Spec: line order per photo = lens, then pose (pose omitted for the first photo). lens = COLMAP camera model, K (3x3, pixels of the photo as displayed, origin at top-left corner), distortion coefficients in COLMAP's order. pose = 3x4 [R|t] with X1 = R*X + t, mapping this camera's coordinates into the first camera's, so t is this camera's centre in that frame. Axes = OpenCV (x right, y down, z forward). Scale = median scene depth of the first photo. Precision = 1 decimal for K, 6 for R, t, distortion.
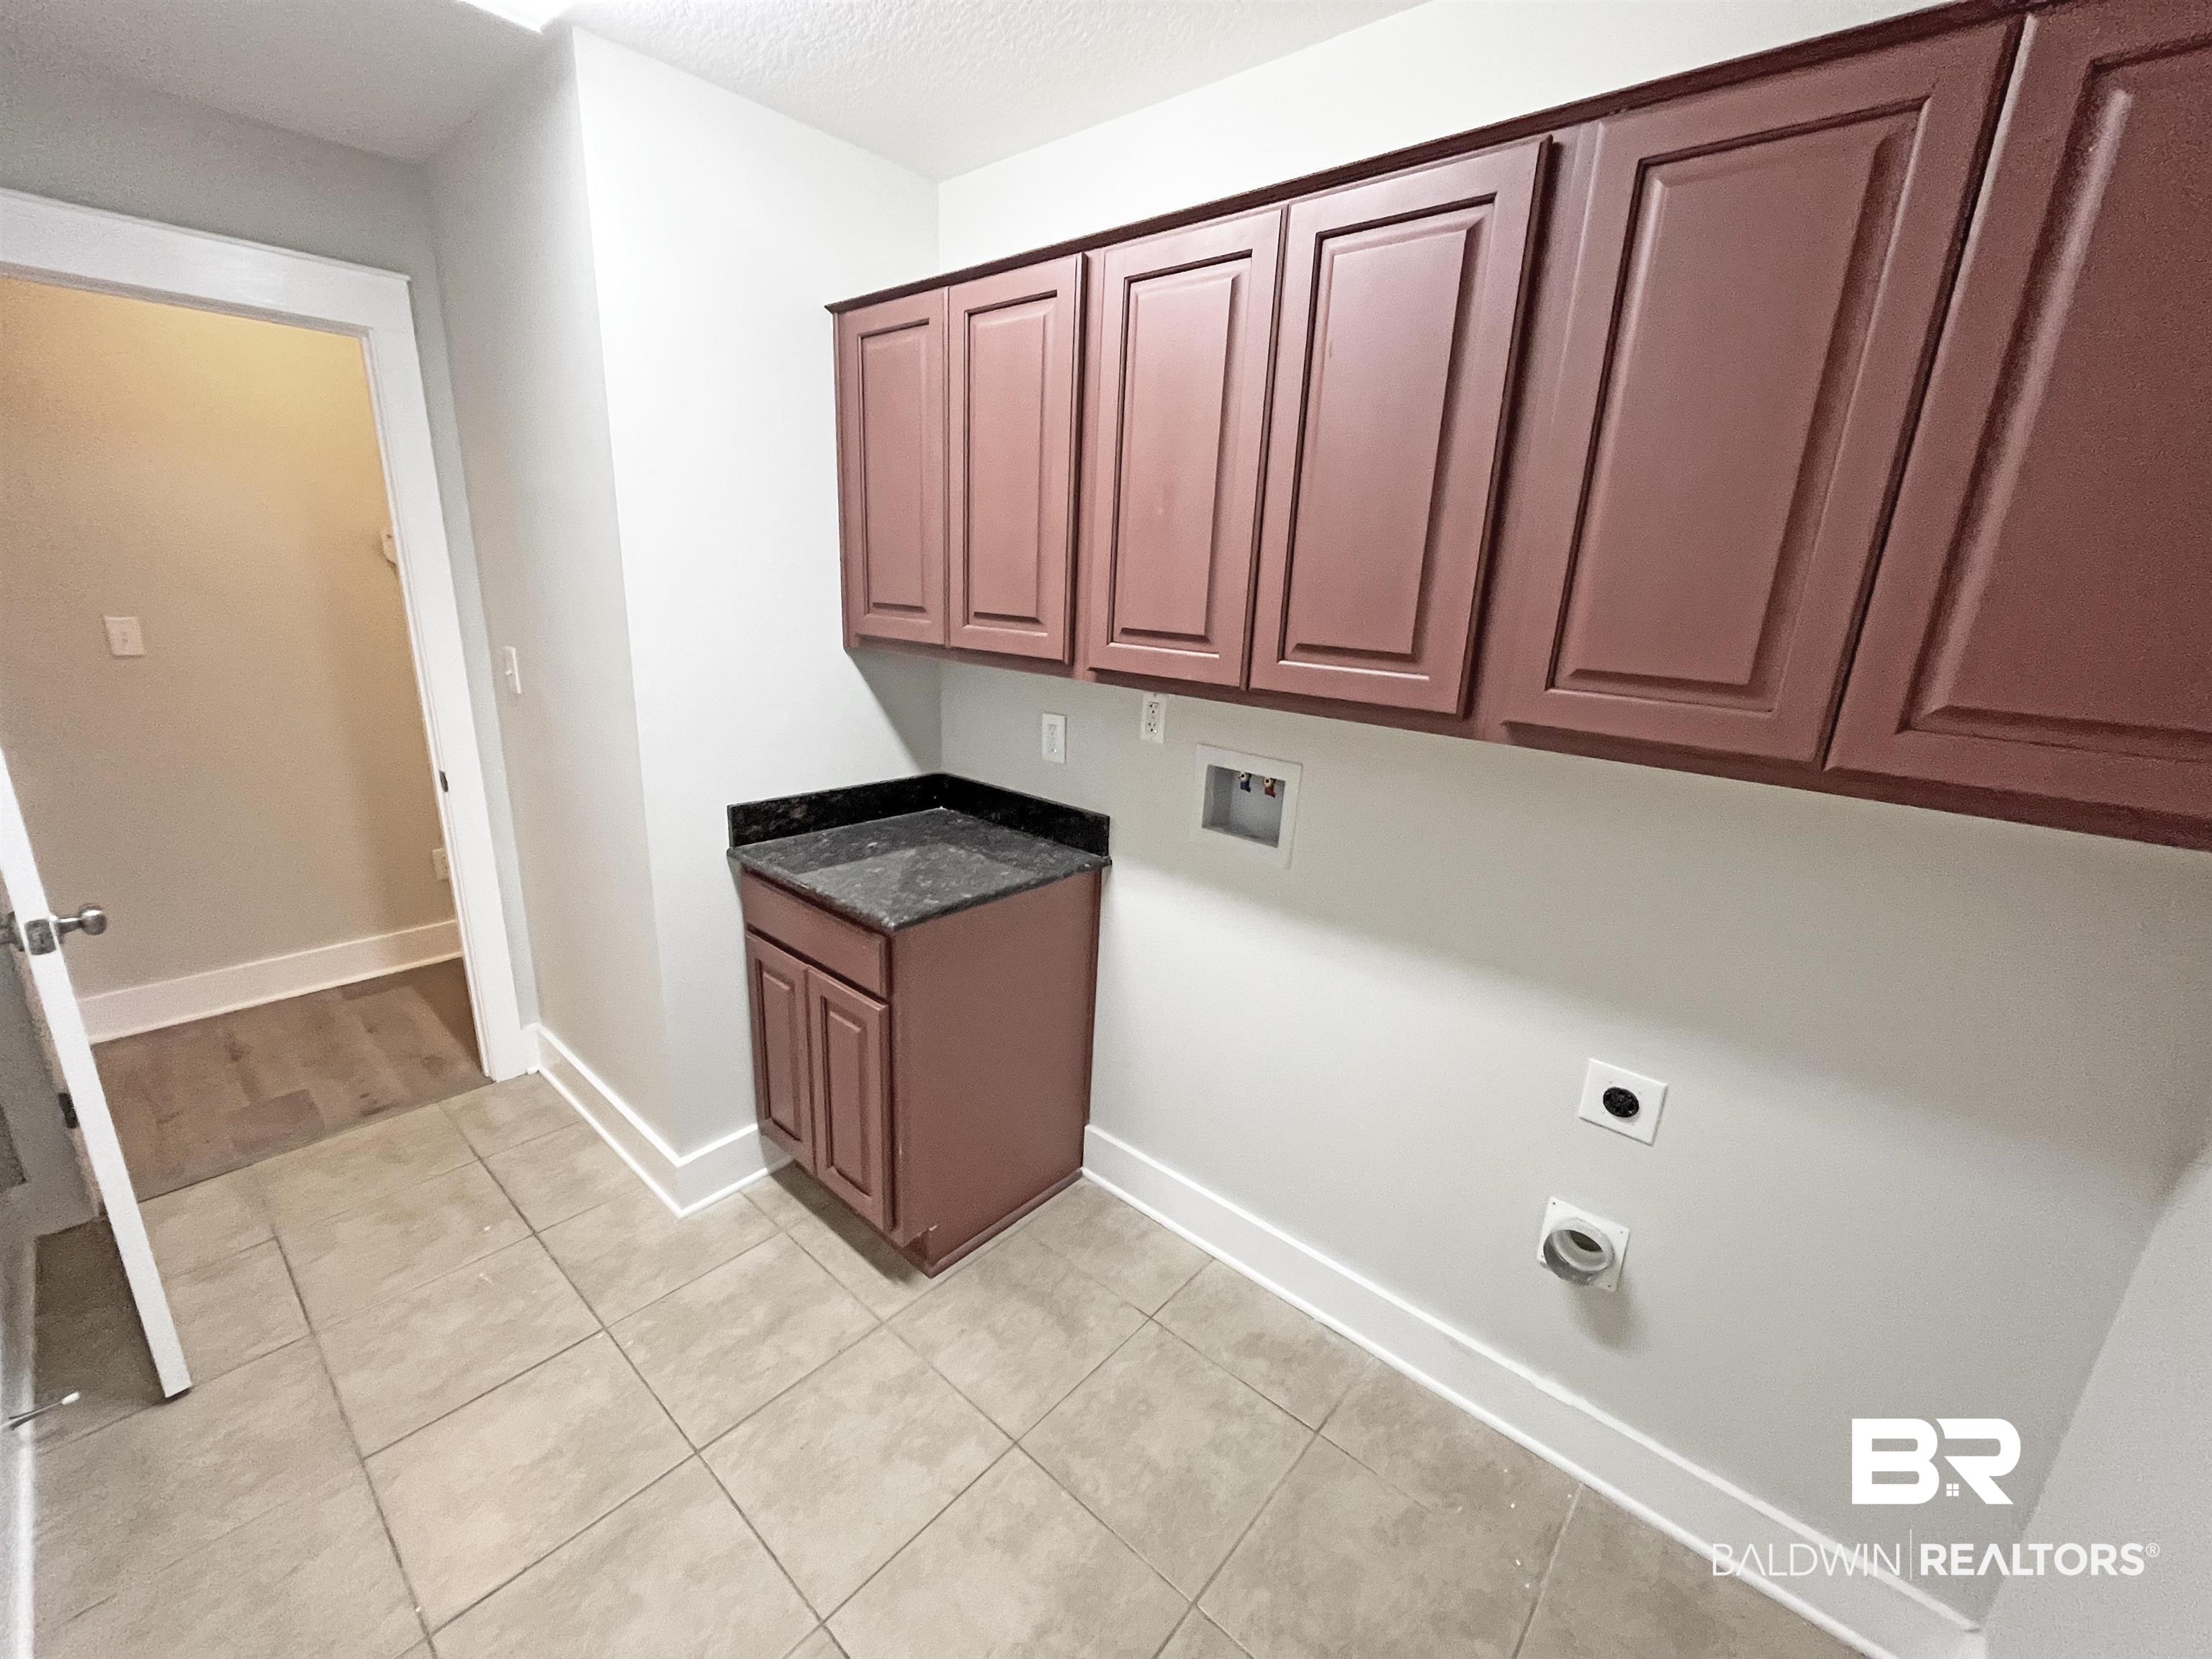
lens RADIAL K [[896.9, 0, 1101.0], [0, 896.9, 830.3], [0, 0, 1]] dist [-0.003060, -0.000138]
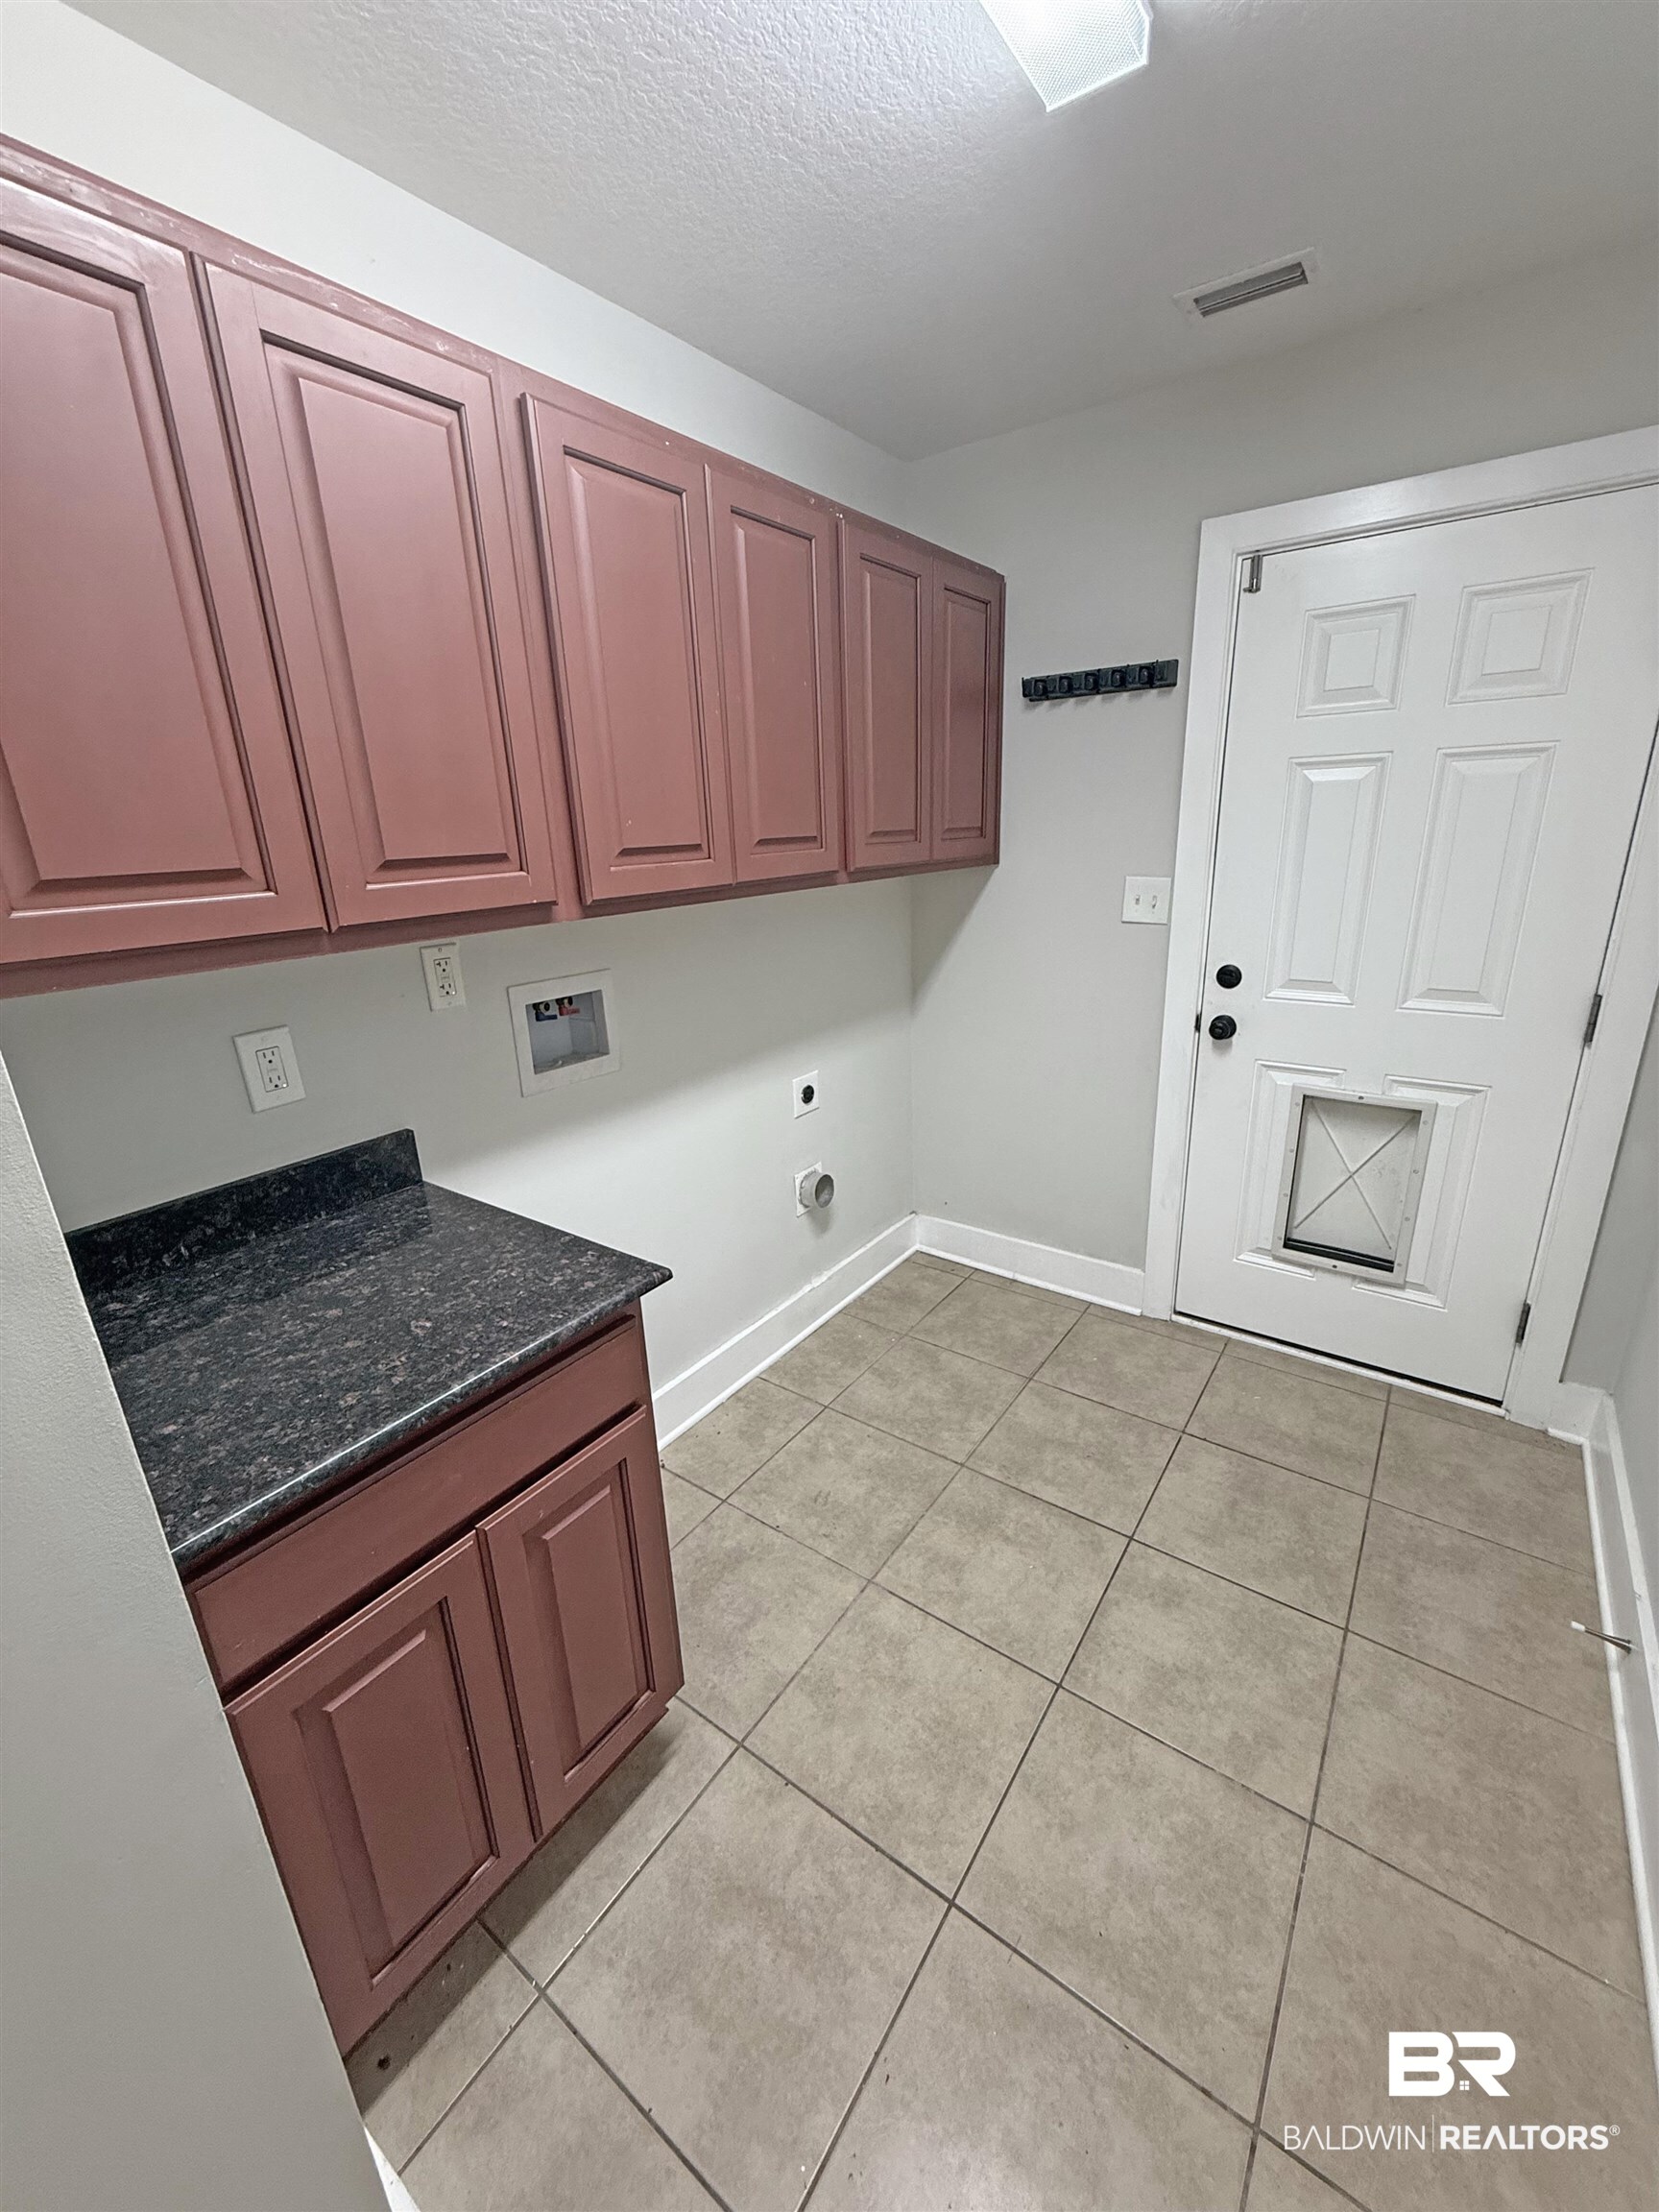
lens RADIAL K [[880.1, 0, 826.5], [0, 880.1, 1100.5], [0, 0, 1]] dist [-0.001162, 0.000971]
pose [[-0.093834, -0.341295, 0.935261, -0.859239], [0.302506, 0.885218, 0.353383, -0.233211], [-0.948517, 0.316082, 0.020180, 0.794919]]
